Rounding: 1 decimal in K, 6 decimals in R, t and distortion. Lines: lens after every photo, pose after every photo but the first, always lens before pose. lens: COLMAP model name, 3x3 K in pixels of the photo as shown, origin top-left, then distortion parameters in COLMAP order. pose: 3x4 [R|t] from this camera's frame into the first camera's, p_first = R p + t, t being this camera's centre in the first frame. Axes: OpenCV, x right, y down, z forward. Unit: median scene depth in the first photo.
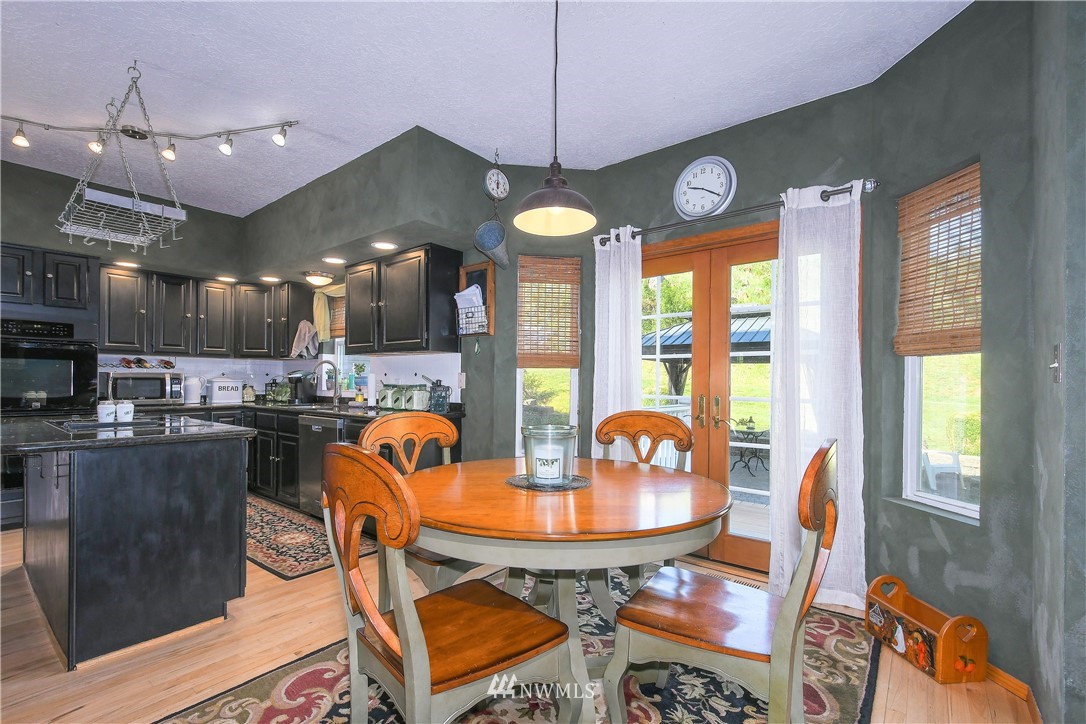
lens RADIAL K [[483.2, 0, 540.8], [0, 483.2, 368.9], [0, 0, 1]] dist [0.006542, -0.004378]
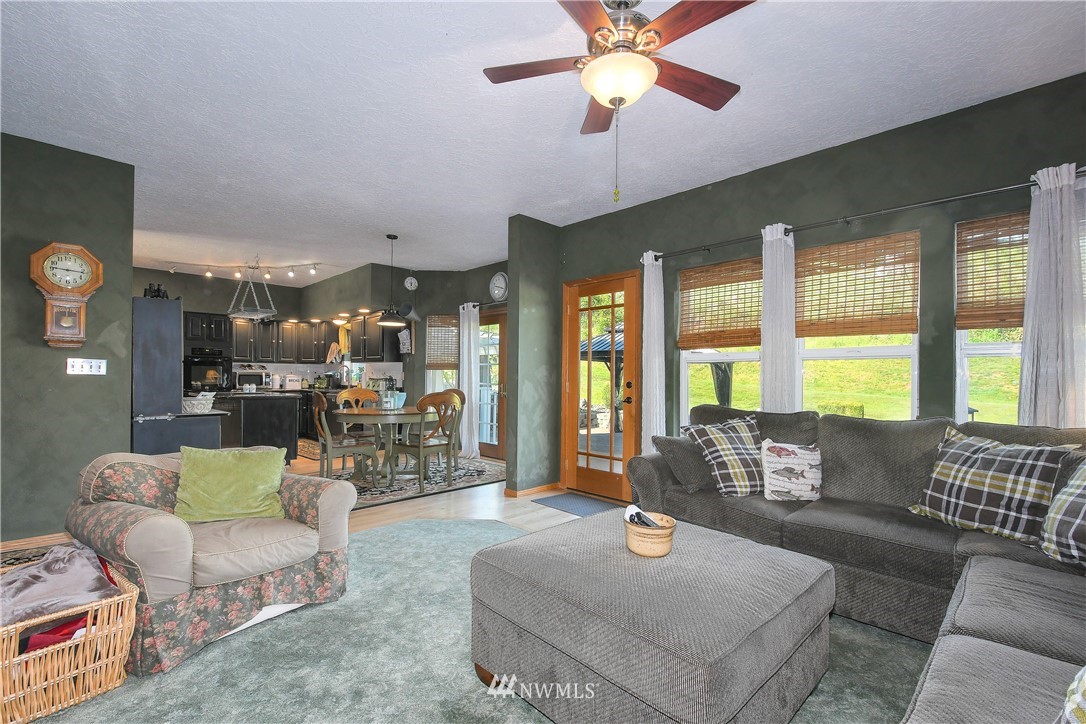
lens RADIAL K [[483.2, 0, 545.6], [0, 483.2, 364.9], [0, 0, 1]] dist [0.006542, -0.004378]
pose [[0.994544, -0.001700, -0.104300, 0.544837], [0.001465, 0.999996, -0.002332, -0.014275], [0.104303, 0.002167, 0.994543, -0.797689]]
